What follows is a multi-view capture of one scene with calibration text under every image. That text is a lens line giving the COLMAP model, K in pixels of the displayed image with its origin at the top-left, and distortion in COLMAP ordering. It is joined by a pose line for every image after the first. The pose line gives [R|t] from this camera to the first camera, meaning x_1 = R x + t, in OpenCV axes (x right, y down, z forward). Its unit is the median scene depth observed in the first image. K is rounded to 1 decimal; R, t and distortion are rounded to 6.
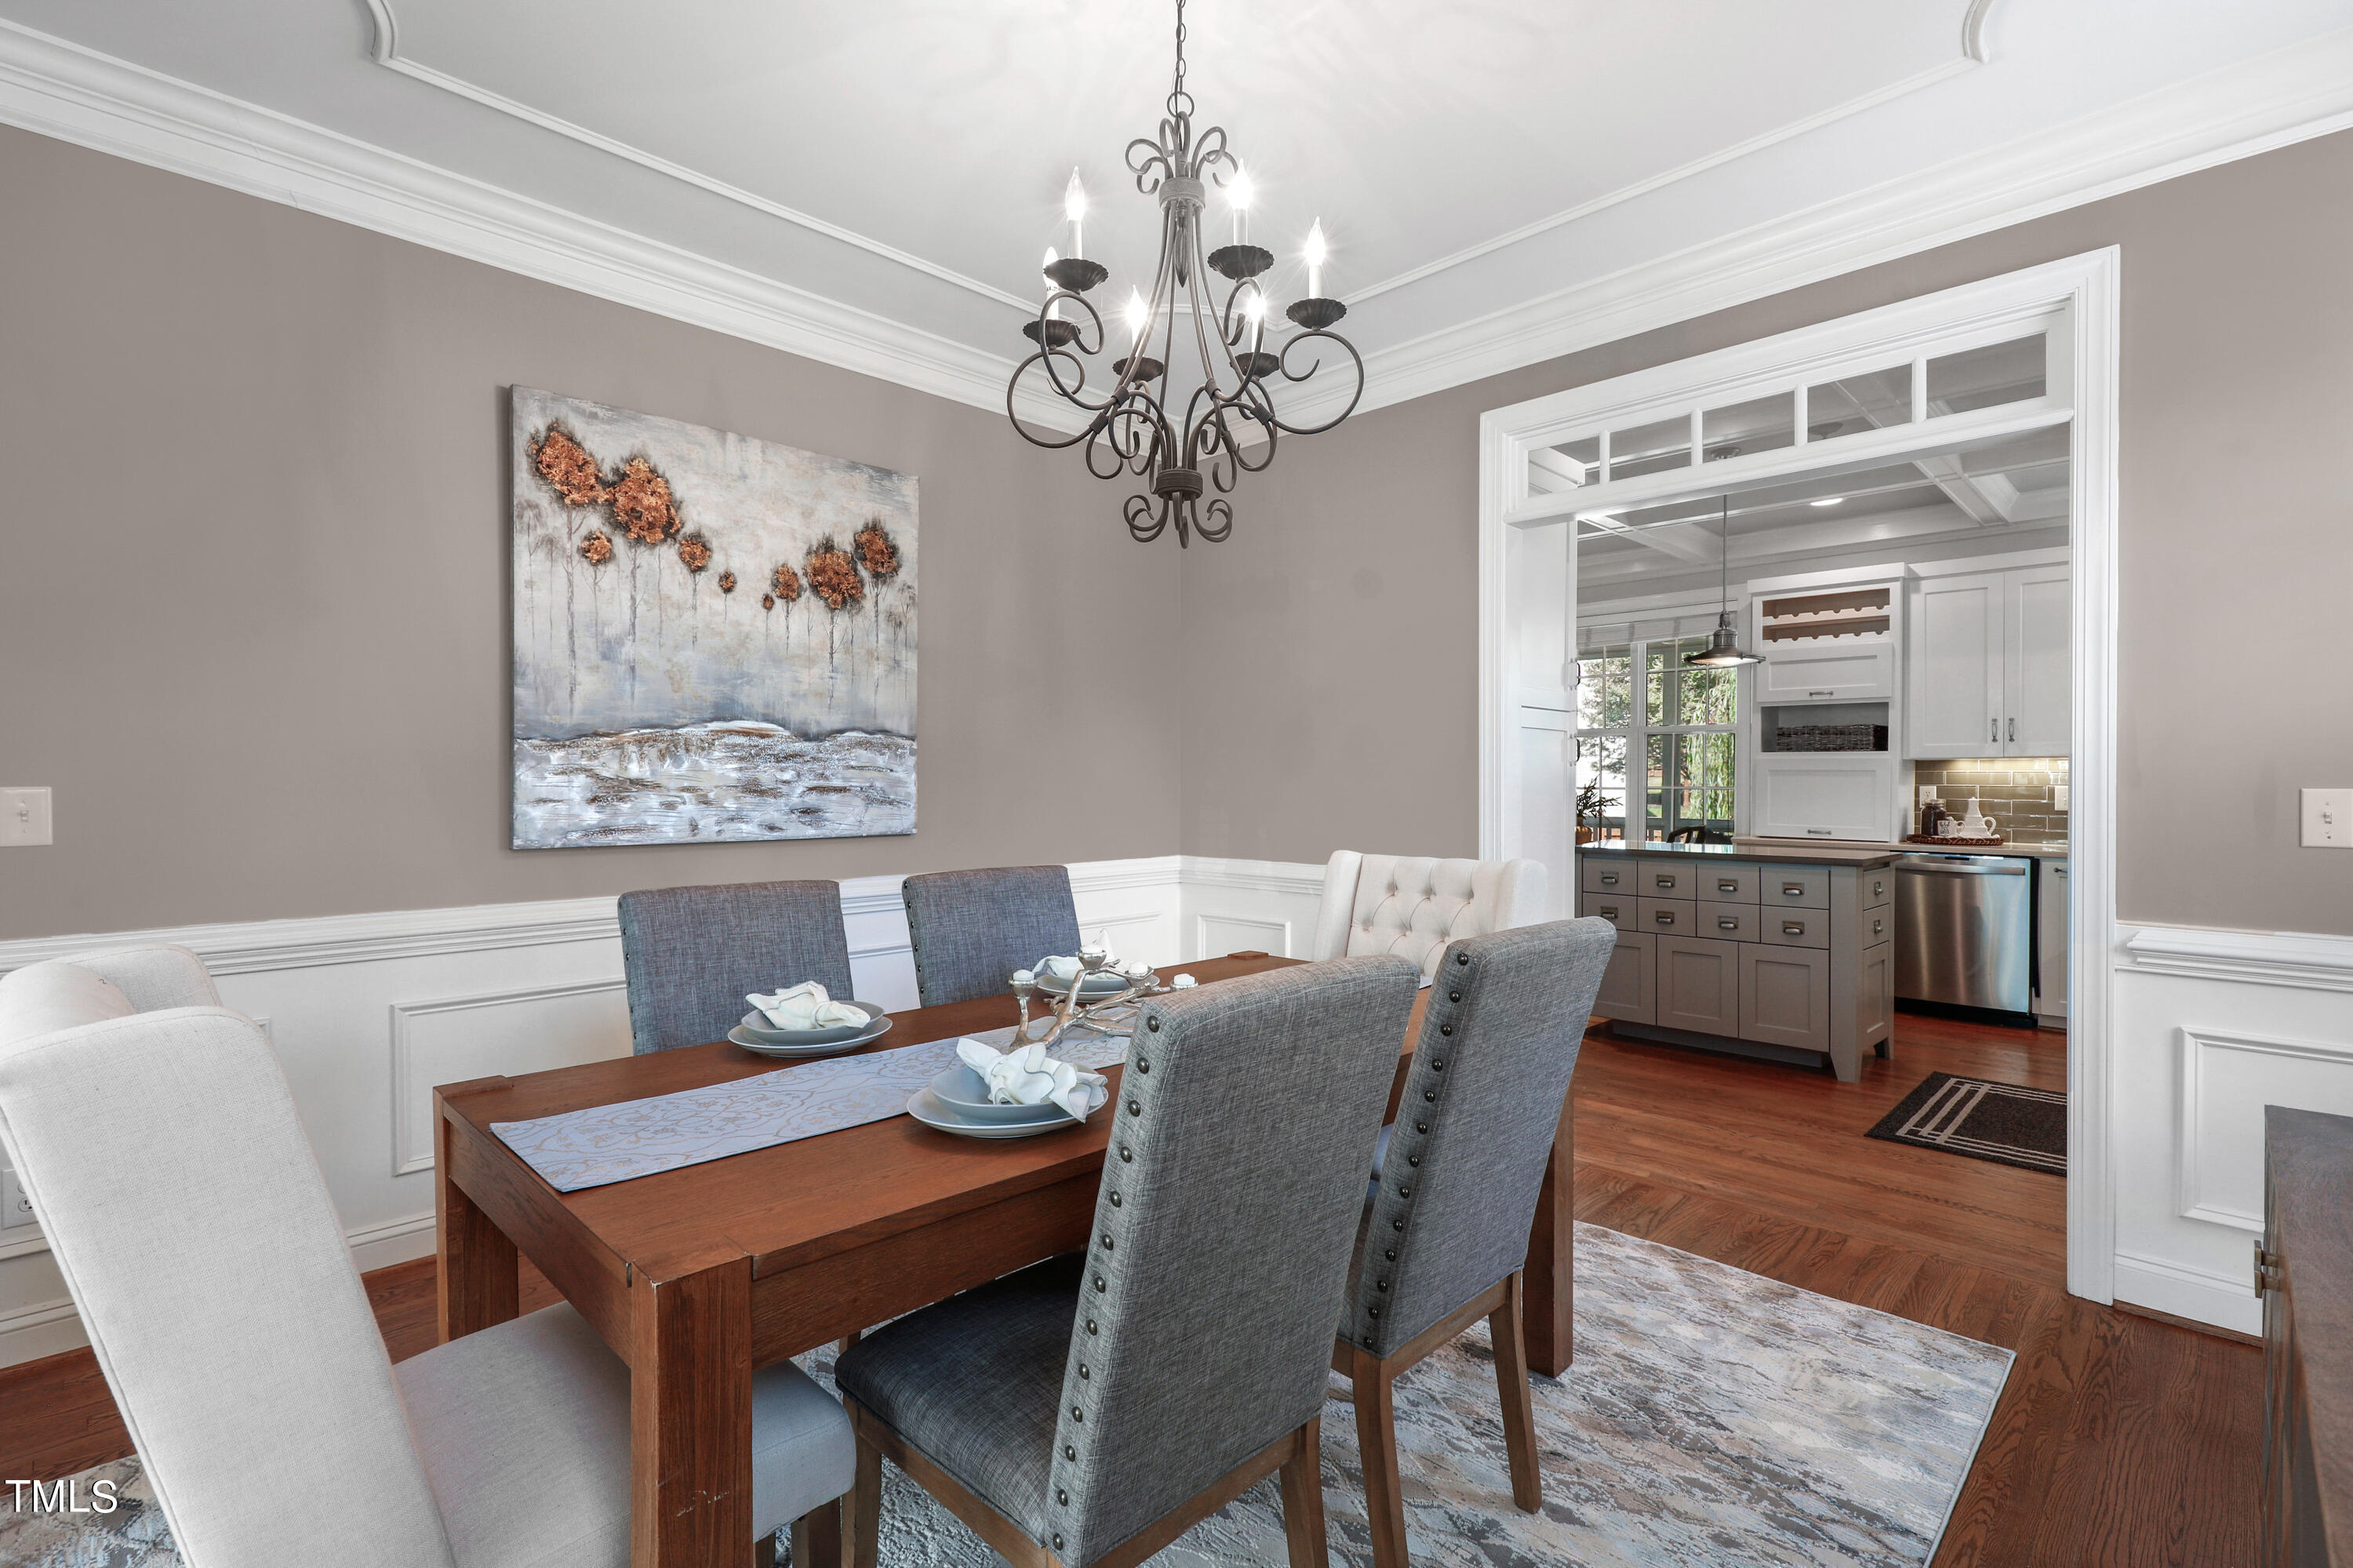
lens RADIAL K [[1115.1, 0, 1176.5], [0, 1115.1, 784.0], [0, 0, 1]] dist [-0.038643, 0.000064]
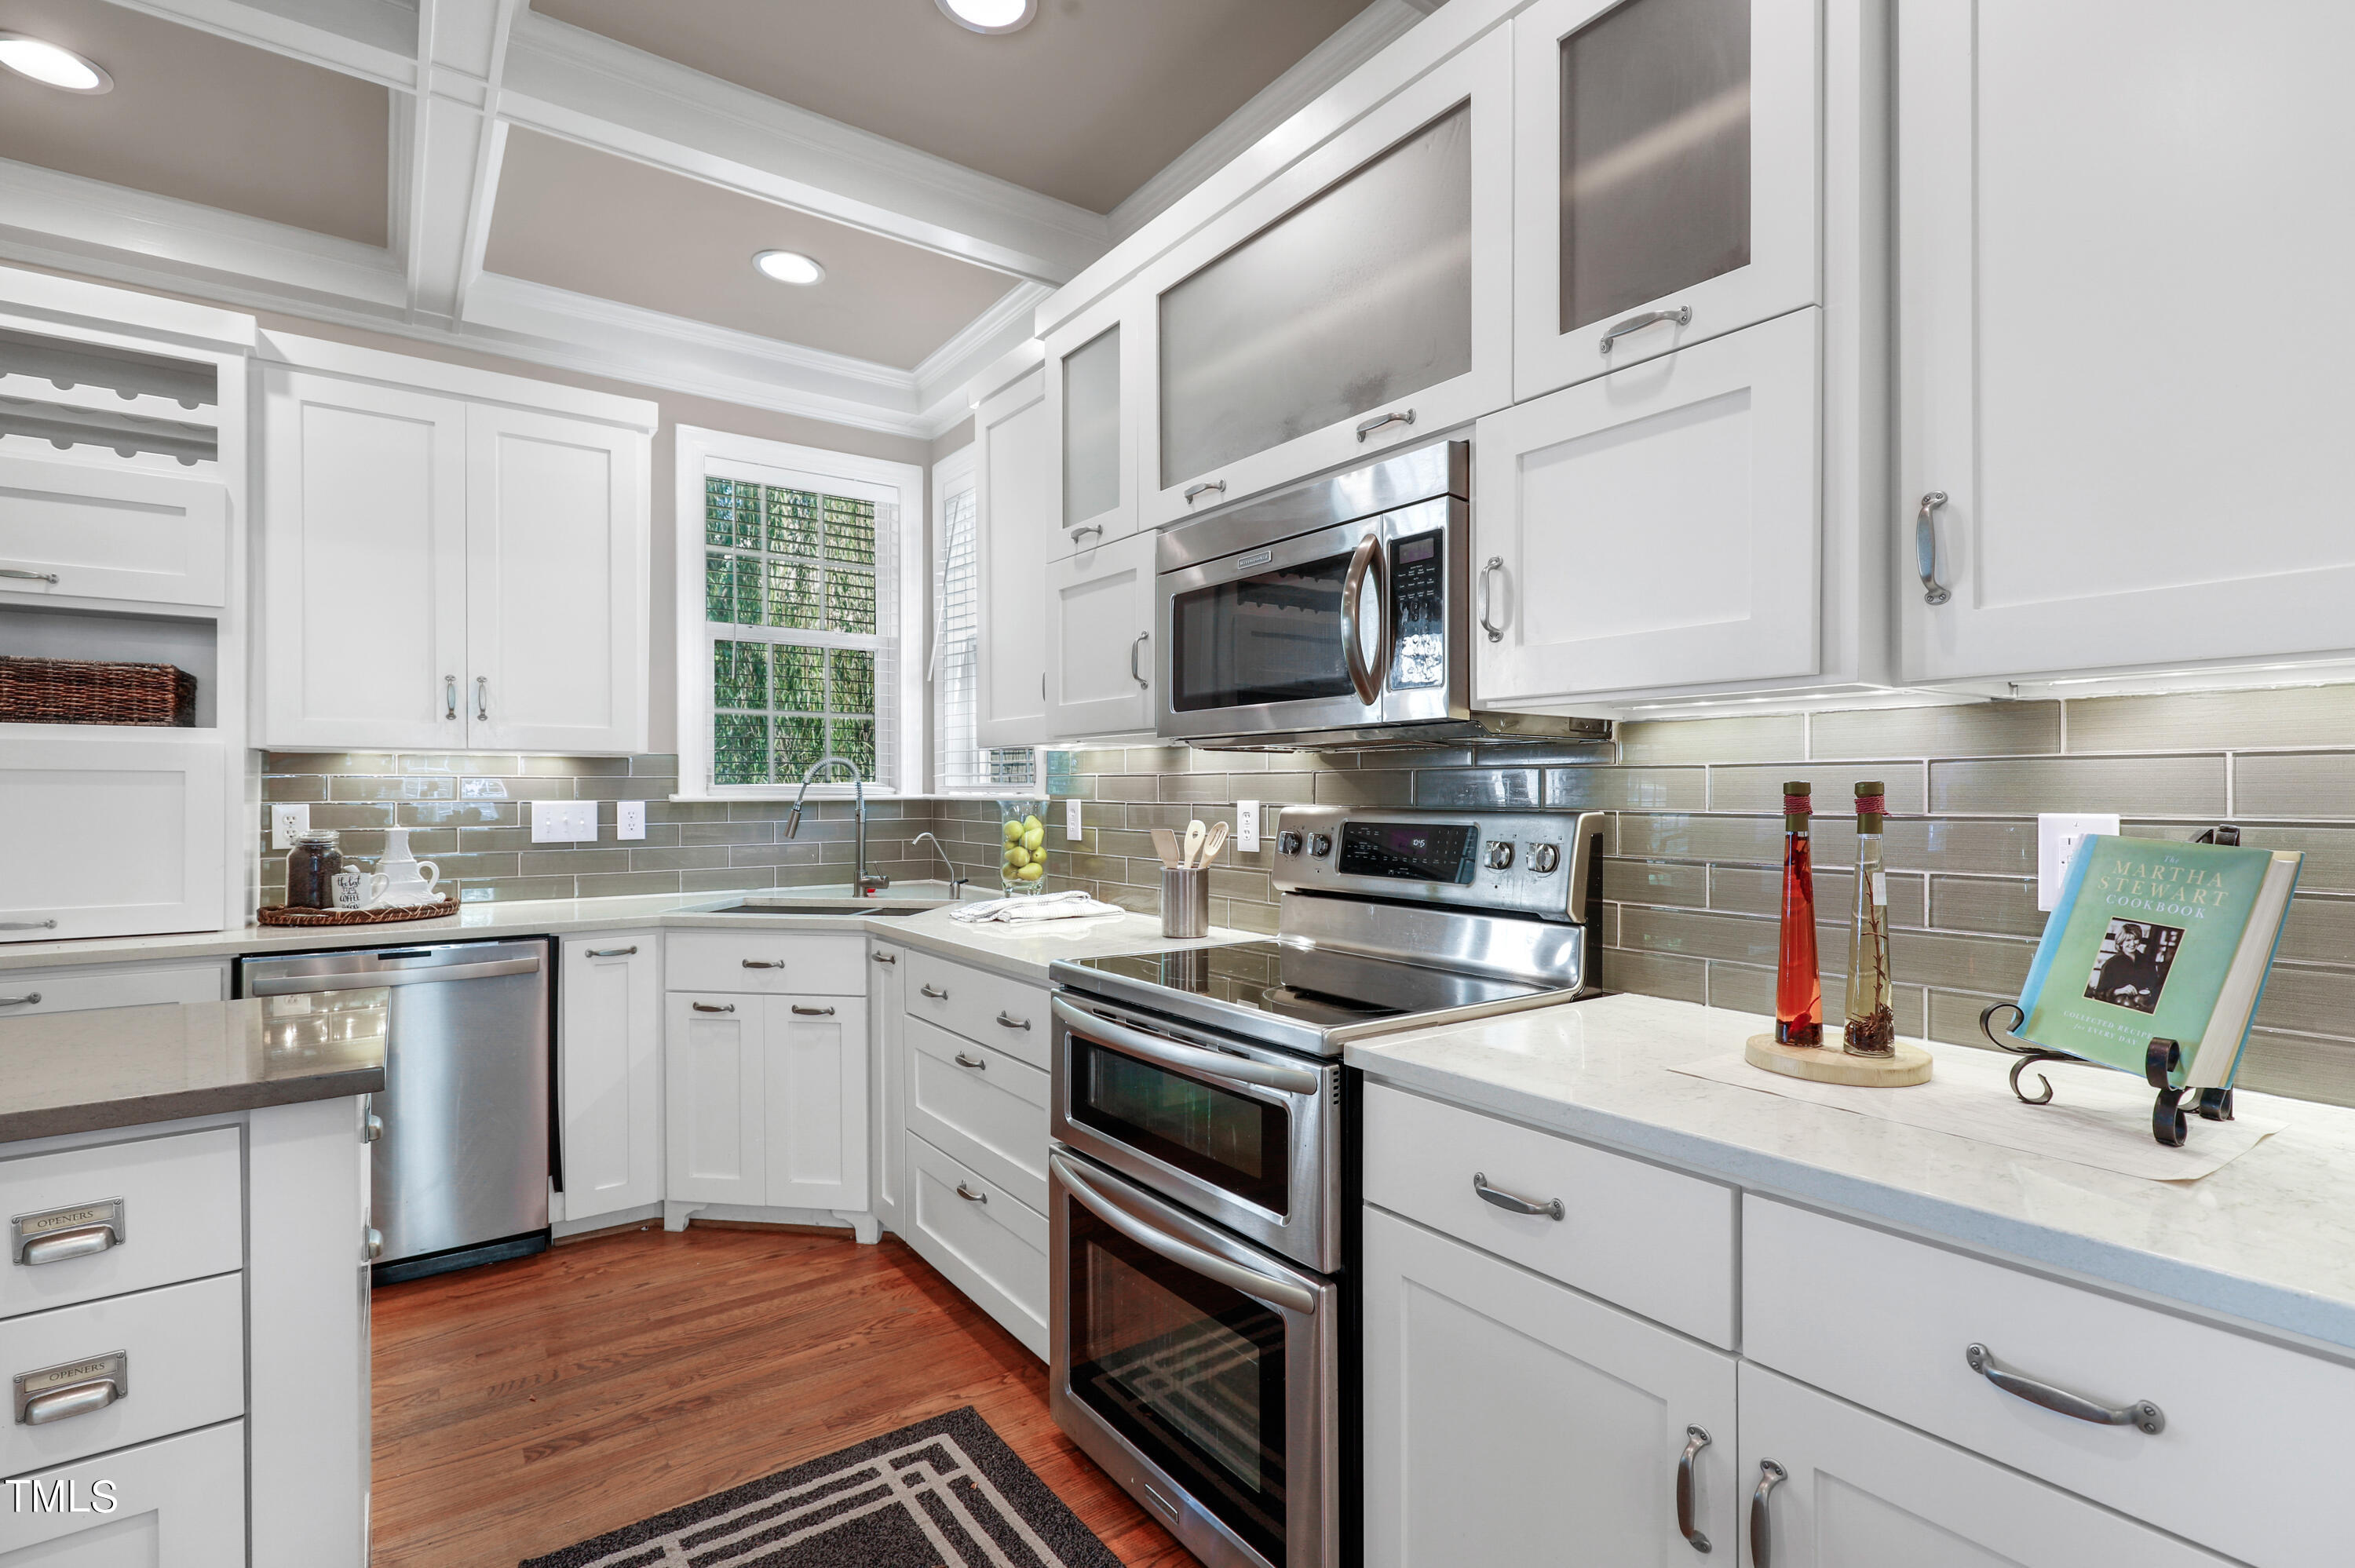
lens RADIAL K [[1107.5, 0, 1185.6], [0, 1107.5, 788.0], [0, 0, 1]] dist [-0.000786, 0.000436]
pose [[0.162584, -0.000341, 0.986695, 0.267424], [0.008251, 0.999965, -0.001014, -0.001730], [-0.986660, 0.008306, 0.162582, 0.535779]]
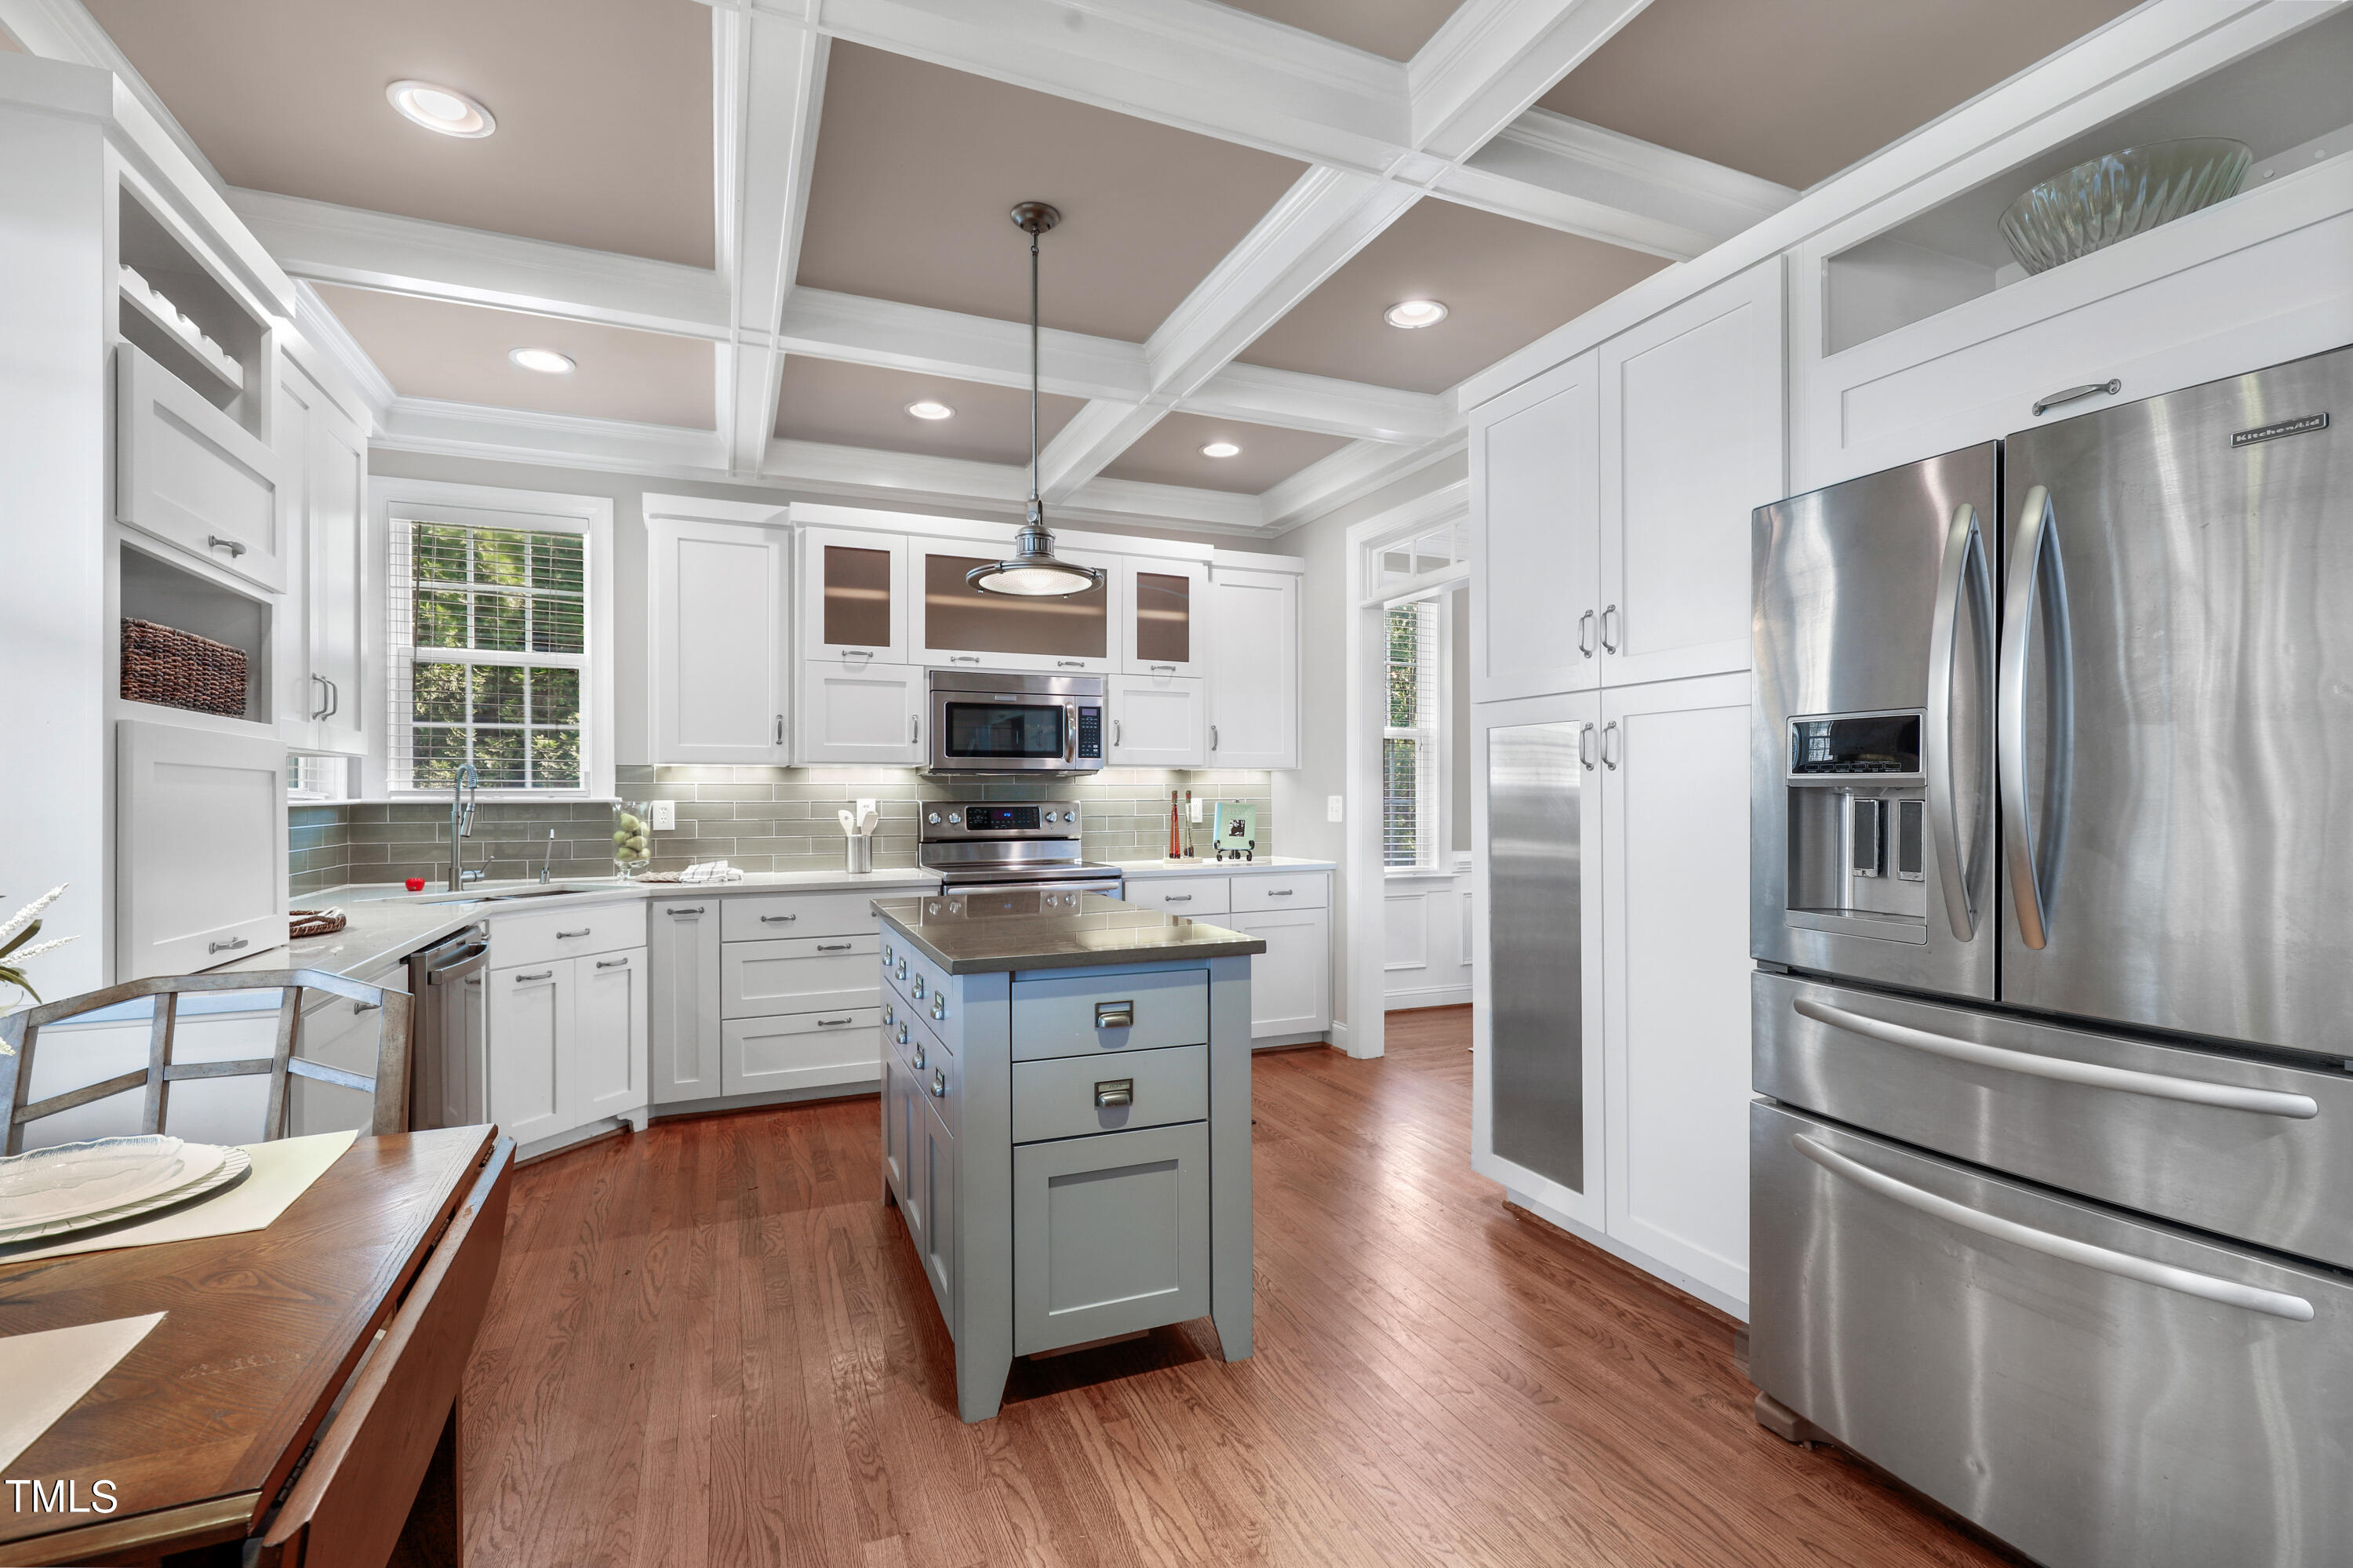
lens RADIAL K [[1083.3, 0, 1193.8], [0, 1083.3, 786.8], [0, 0, 1]] dist [-0.001764, 0.000124]
pose [[-0.929303, 0.004810, 0.369288, 0.180732], [0.005079, 0.999987, -0.000245, -0.004822], [-0.369284, 0.001648, -0.929315, 1.250060]]
